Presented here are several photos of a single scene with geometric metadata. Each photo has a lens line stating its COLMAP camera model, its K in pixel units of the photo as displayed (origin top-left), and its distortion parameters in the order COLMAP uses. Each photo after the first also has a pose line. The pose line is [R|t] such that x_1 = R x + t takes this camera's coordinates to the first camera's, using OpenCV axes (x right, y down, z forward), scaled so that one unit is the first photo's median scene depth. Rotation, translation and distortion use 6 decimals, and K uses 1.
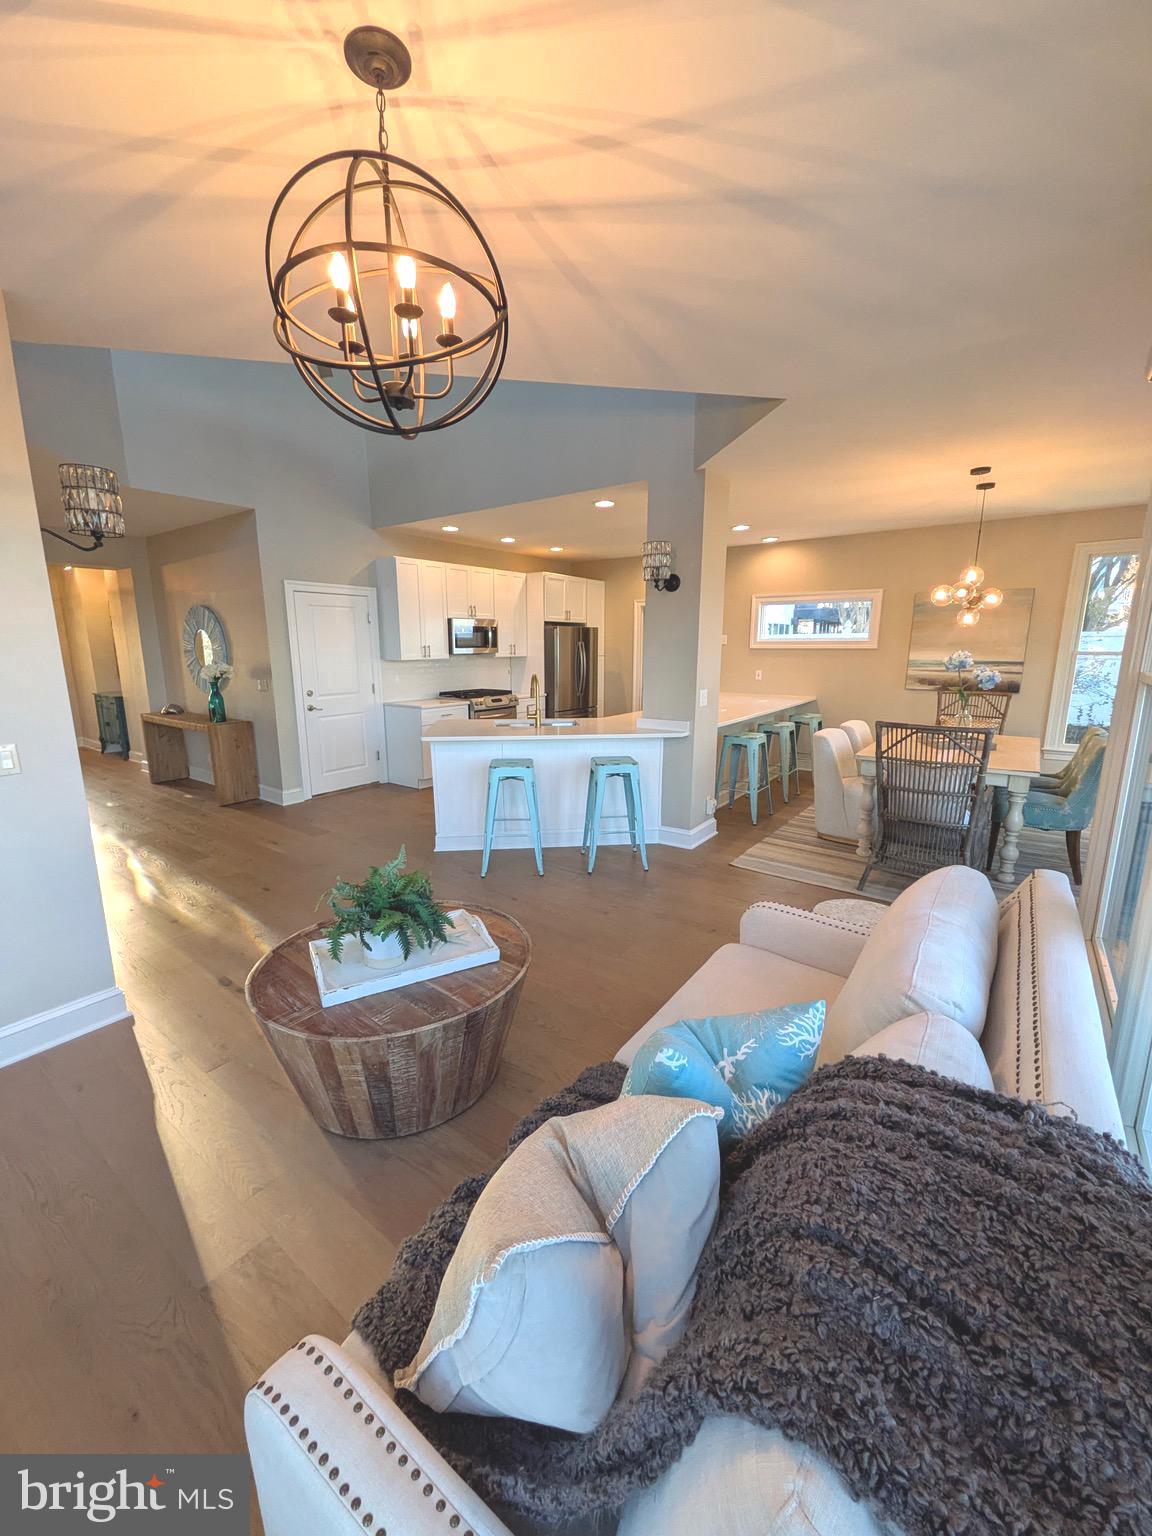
lens RADIAL K [[603.4, 0, 576.0], [0, 603.4, 768.0], [0, 0, 1]] dist [0.006983, -0.000023]
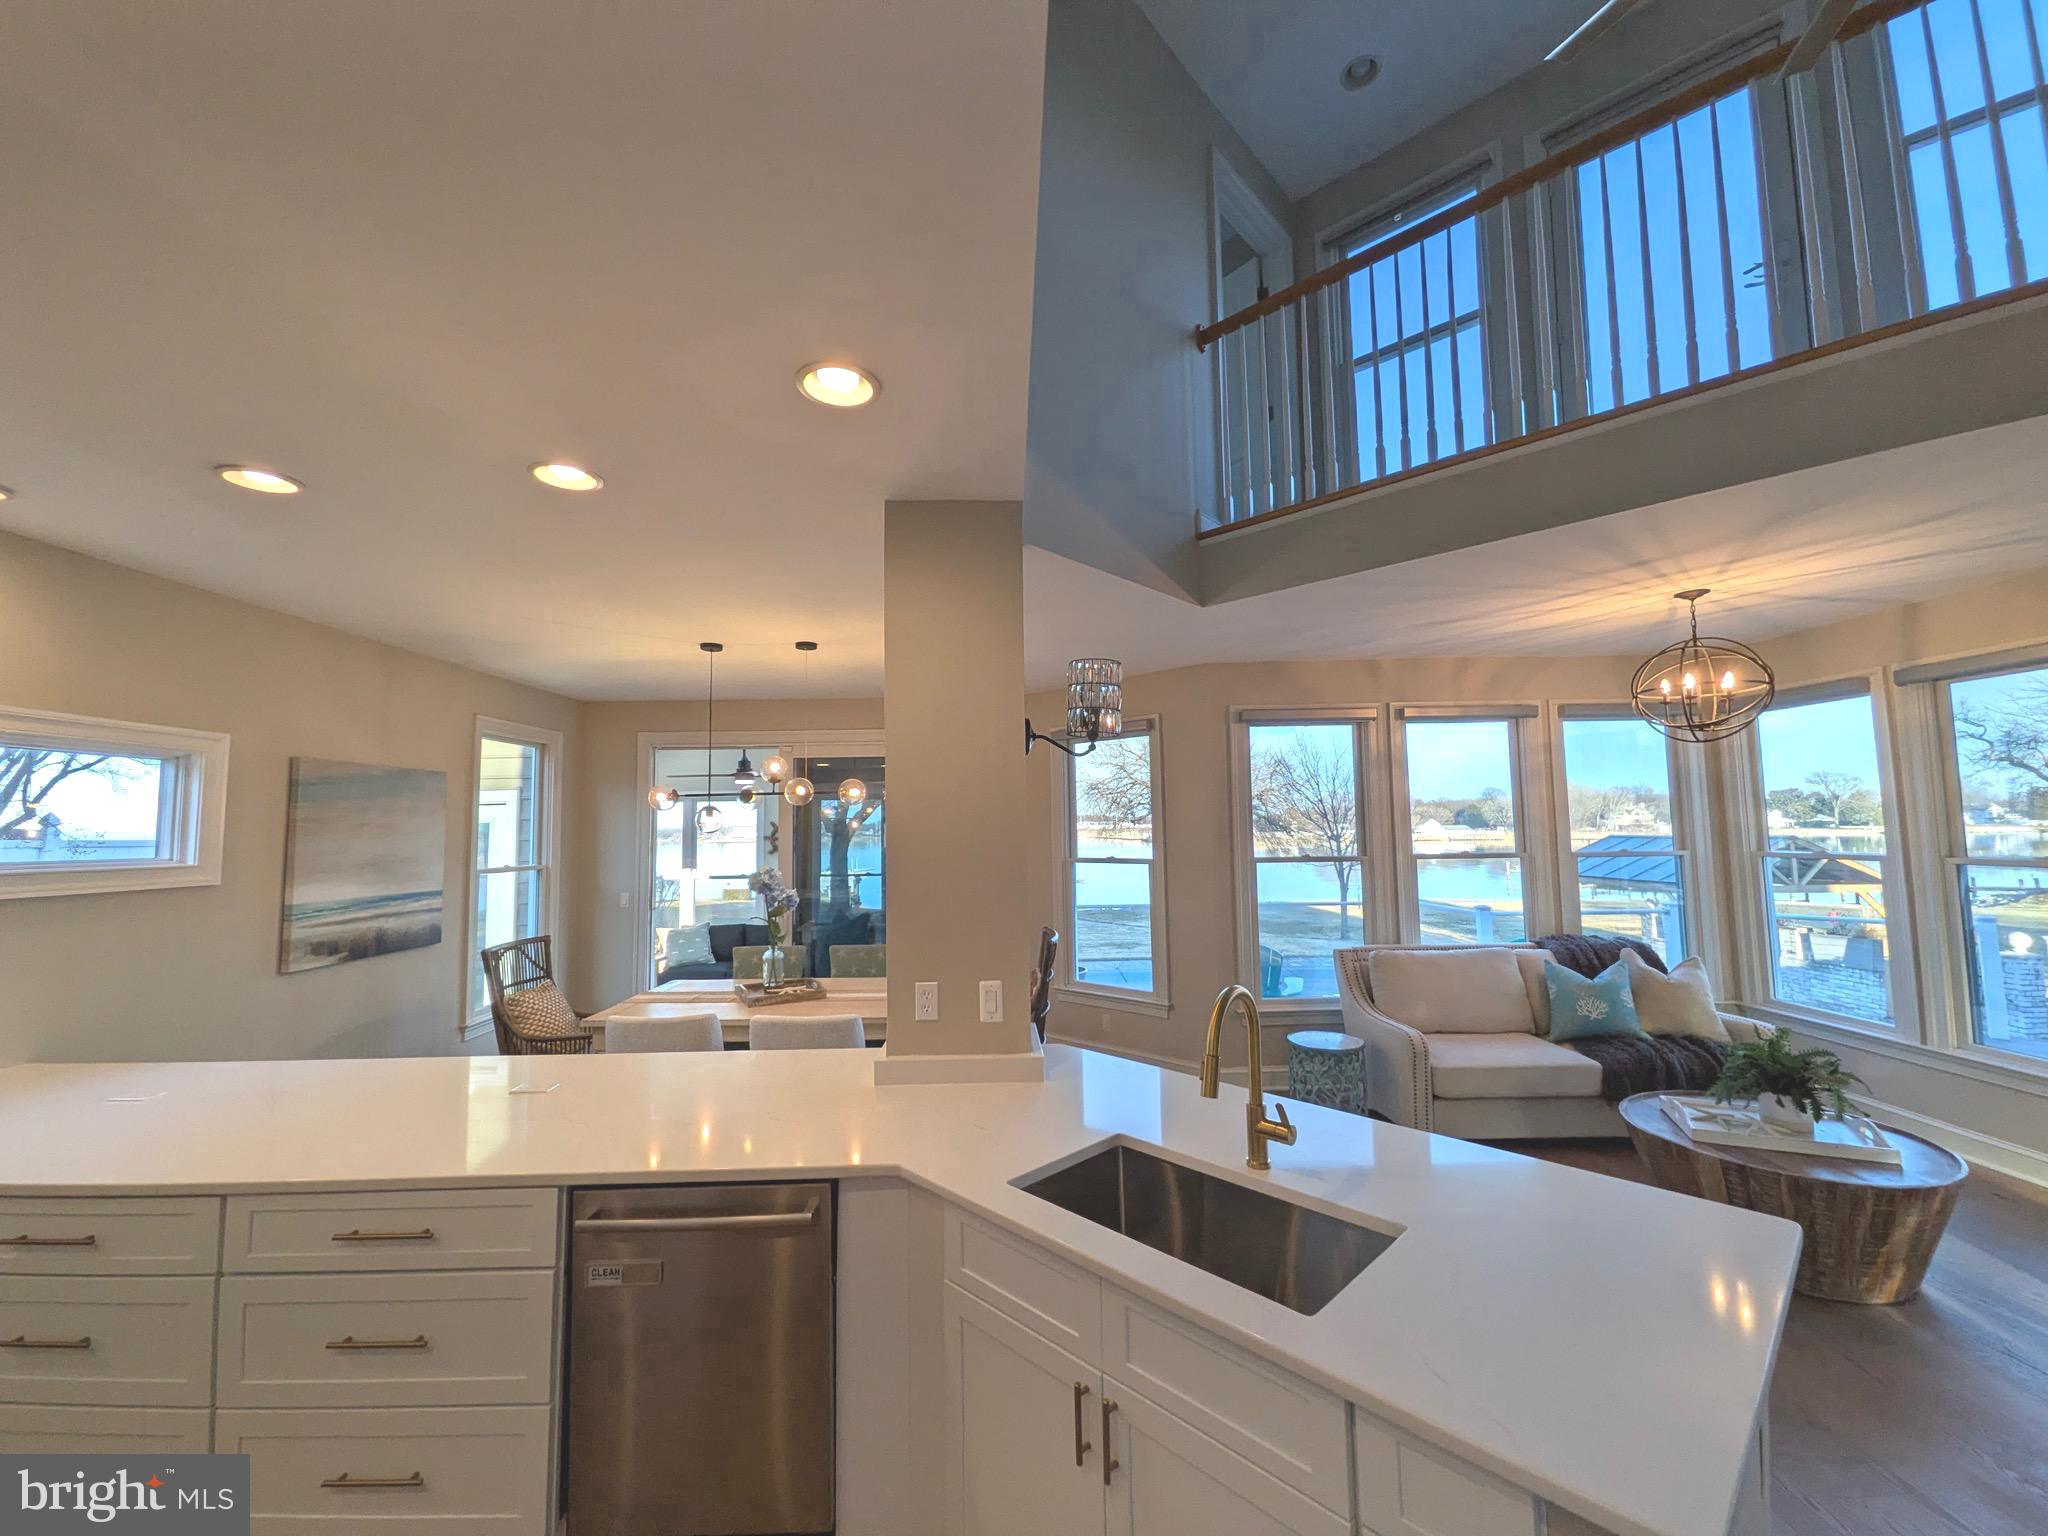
lens RADIAL K [[819.8, 0, 1024.0], [0, 819.8, 768.0], [0, 0, 1]] dist [-0.000915, -0.000271]
pose [[-0.586866, 0.067651, 0.806853, -0.330894], [0.172951, 0.983978, 0.043294, -0.295504], [-0.790997, 0.164954, -0.589164, 1.287189]]
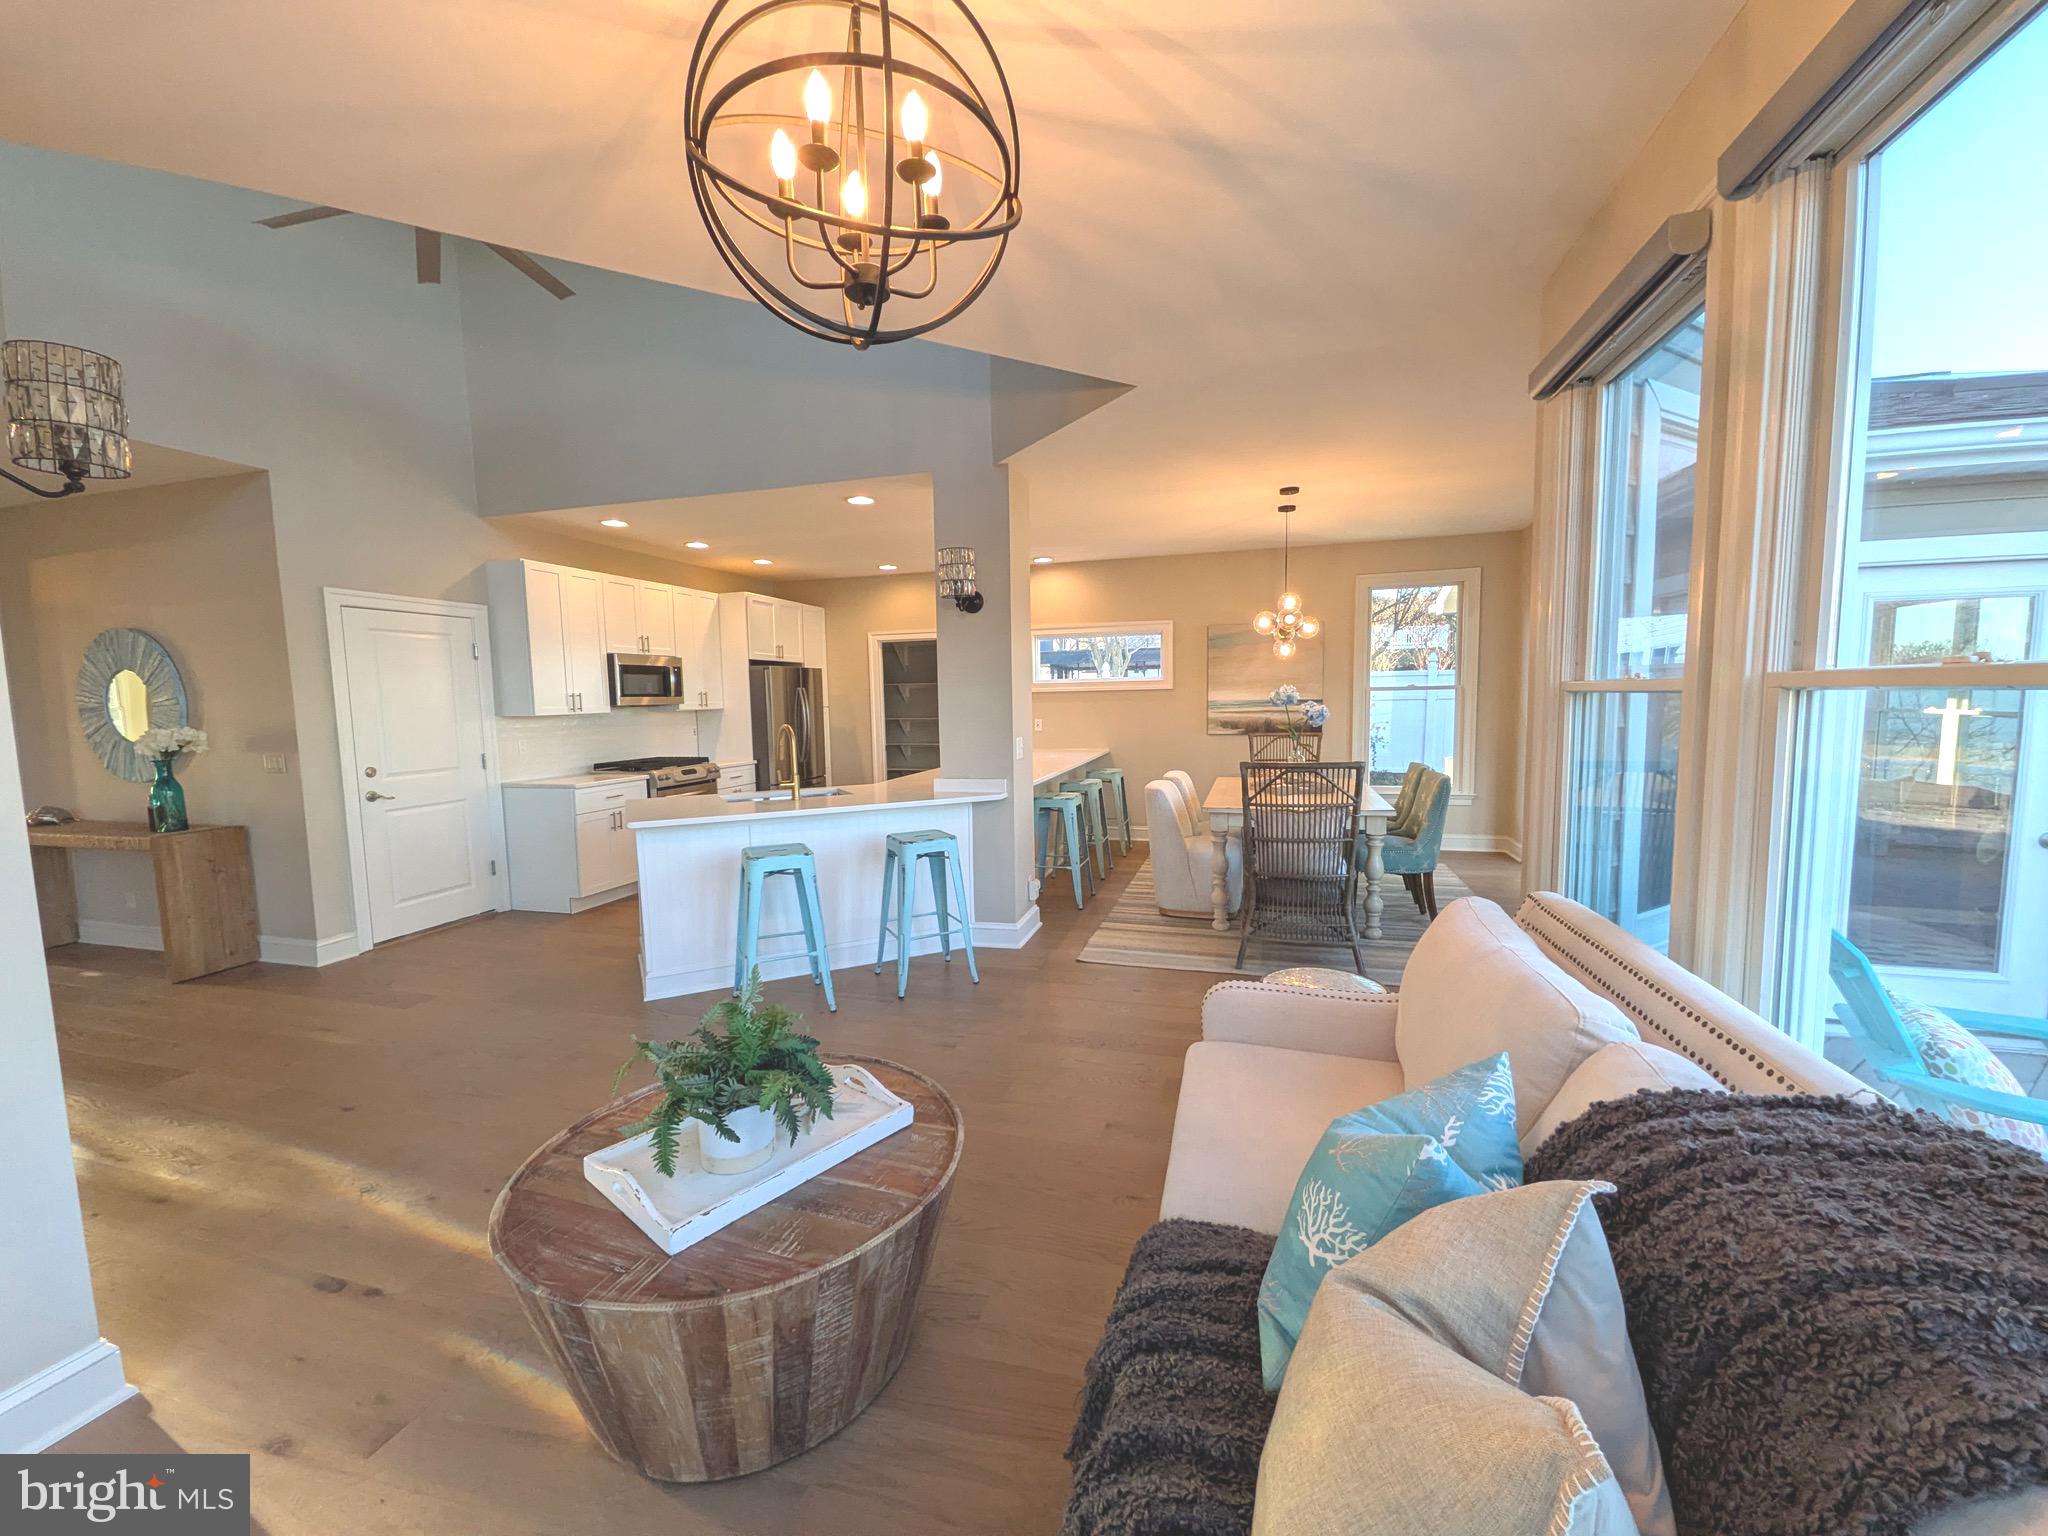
lens RADIAL K [[804.5, 0, 1020.5], [0, 804.5, 774.2], [0, 0, 1]] dist [0.006983, -0.000023]
pose [[0.938608, -0.050122, 0.341324, -0.138402], [0.087465, 0.991637, -0.094903, 0.014841], [-0.333712, 0.118931, 0.935142, 0.039296]]
